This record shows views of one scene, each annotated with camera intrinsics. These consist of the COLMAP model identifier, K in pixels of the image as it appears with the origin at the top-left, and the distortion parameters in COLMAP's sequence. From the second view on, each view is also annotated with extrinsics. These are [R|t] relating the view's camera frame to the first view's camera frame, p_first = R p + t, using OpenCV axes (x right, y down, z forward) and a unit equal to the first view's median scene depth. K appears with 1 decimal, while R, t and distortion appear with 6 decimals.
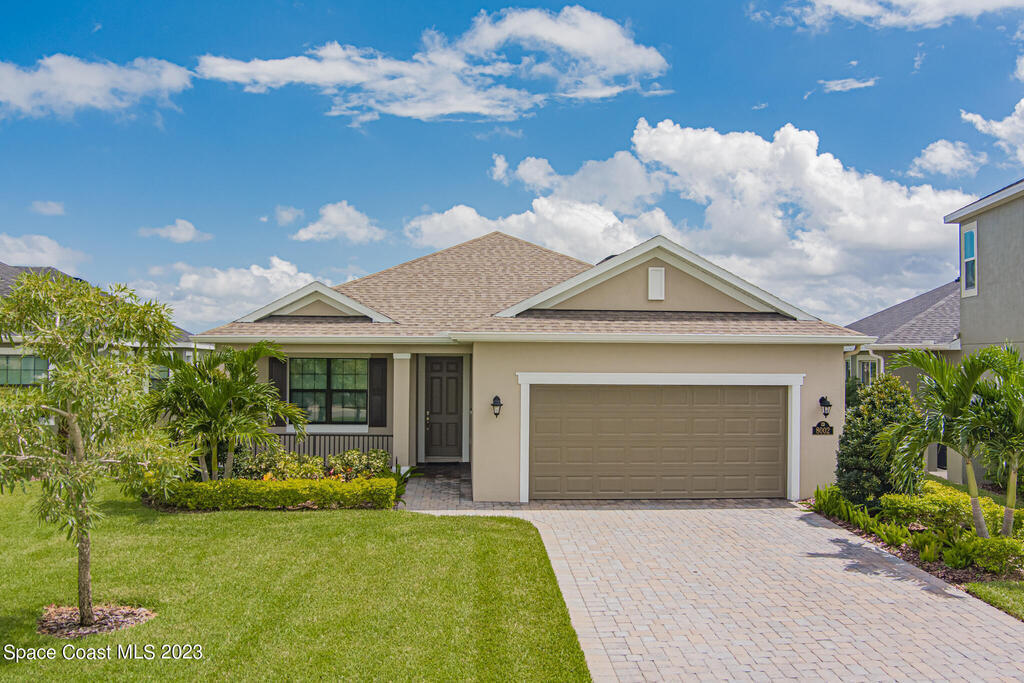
lens RADIAL K [[856.1, 0, 512.0], [0, 856.1, 341.5], [0, 0, 1]] dist [-0.042132, 0.006427]
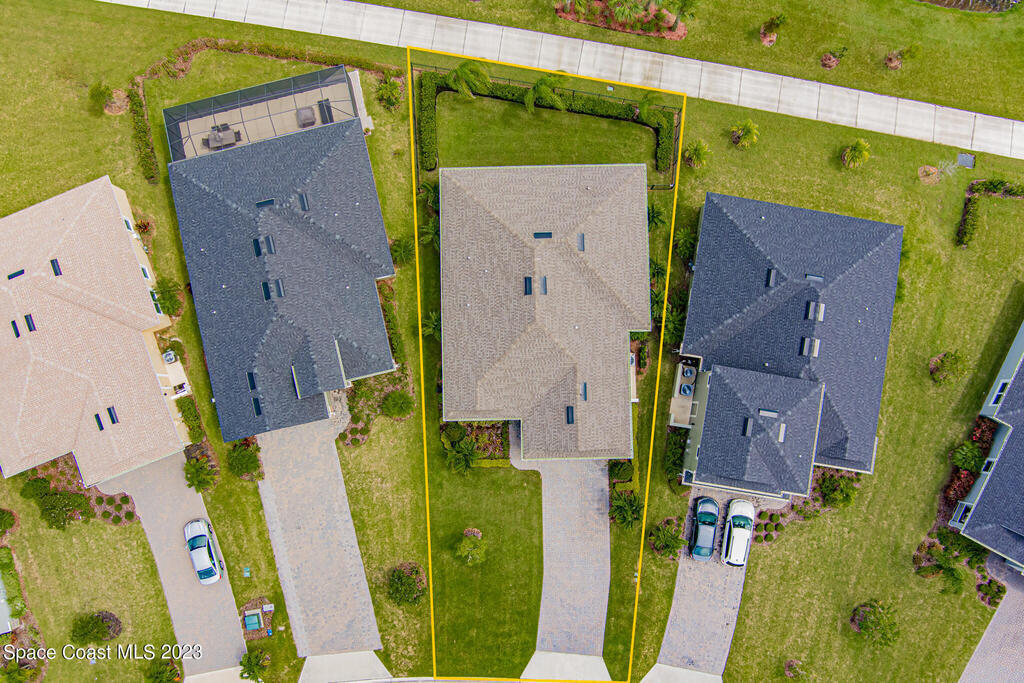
lens RADIAL K [[838.5, 0, 512.0], [0, 838.5, 341.5], [0, 0, 1]] dist [-0.069220, 0.001756]
pose [[0.999146, 0.039238, -0.012966, -0.085447], [0.011452, 0.038574, 0.999190, -3.684929], [0.039707, -0.998485, 0.038092, 1.318301]]
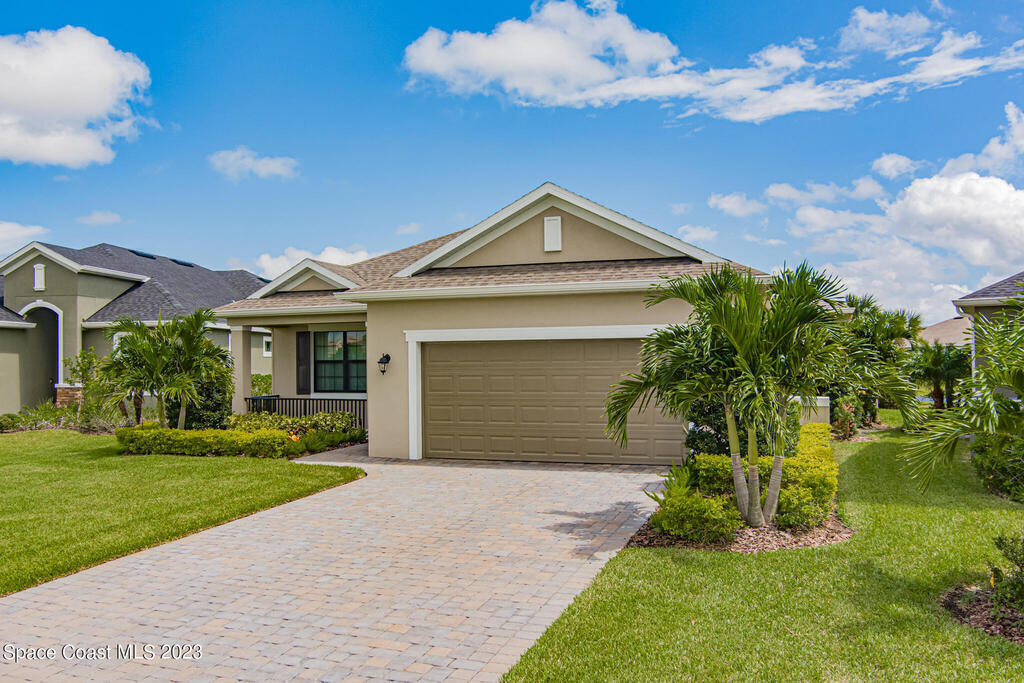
lens RADIAL K [[838.5, 0, 512.0], [0, 838.5, 341.5], [0, 0, 1]] dist [-0.069220, 0.001756]
pose [[0.919124, -0.024092, -0.393230, 0.493975], [0.021159, 0.999707, -0.011791, 0.061604], [0.393399, 0.002517, 0.919364, 0.134618]]
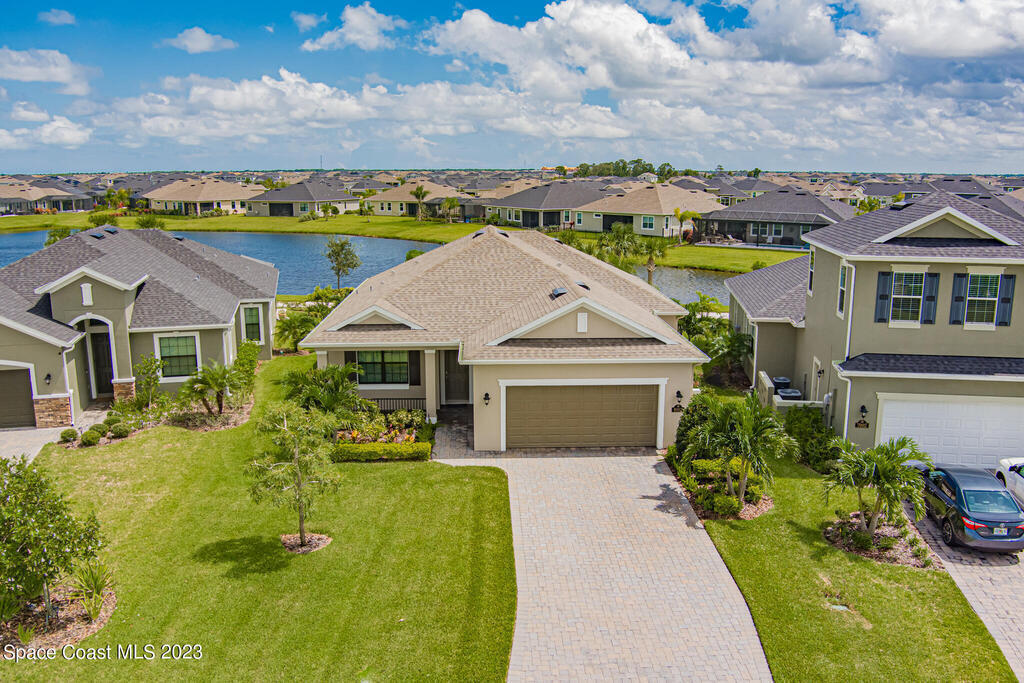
lens RADIAL K [[848.2, 0, 512.0], [0, 848.2, 341.5], [0, 0, 1]] dist [-0.078102, 0.004556]
pose [[0.999818, -0.001310, -0.019047, 0.063772], [0.005482, 0.975330, 0.220682, -0.401211], [0.018288, -0.220746, 0.975160, -0.626405]]
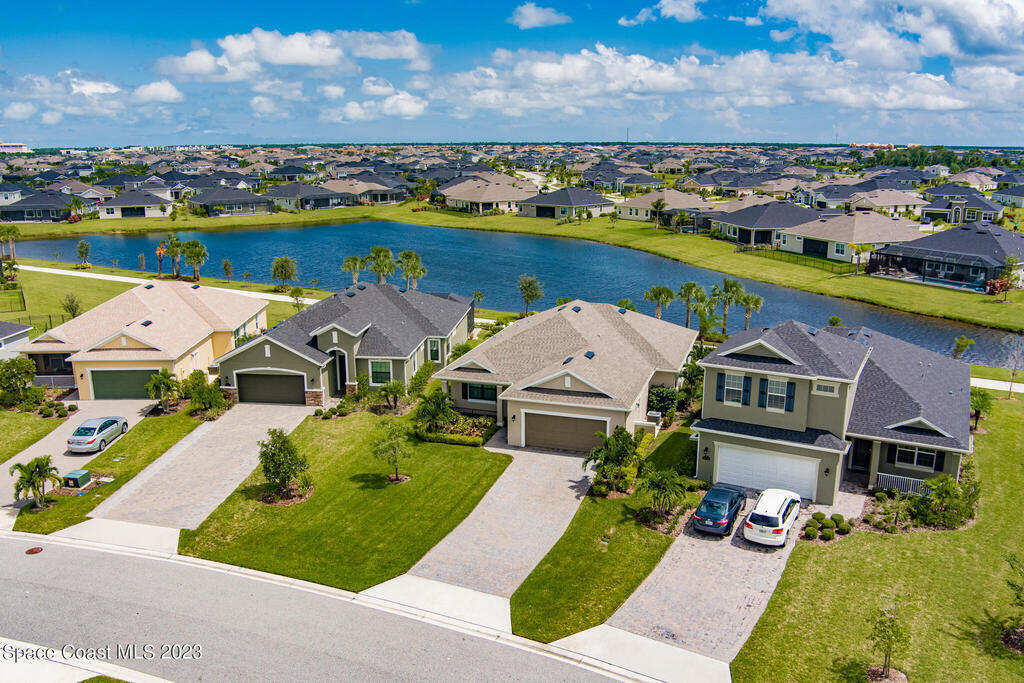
lens RADIAL K [[838.5, 0, 512.0], [0, 838.5, 341.5], [0, 0, 1]] dist [-0.069220, 0.001756]
pose [[0.929326, 0.079930, -0.360505, 1.052466], [0.015841, 0.966763, 0.255183, -0.974107], [0.368919, -0.242860, 0.897172, -1.708193]]
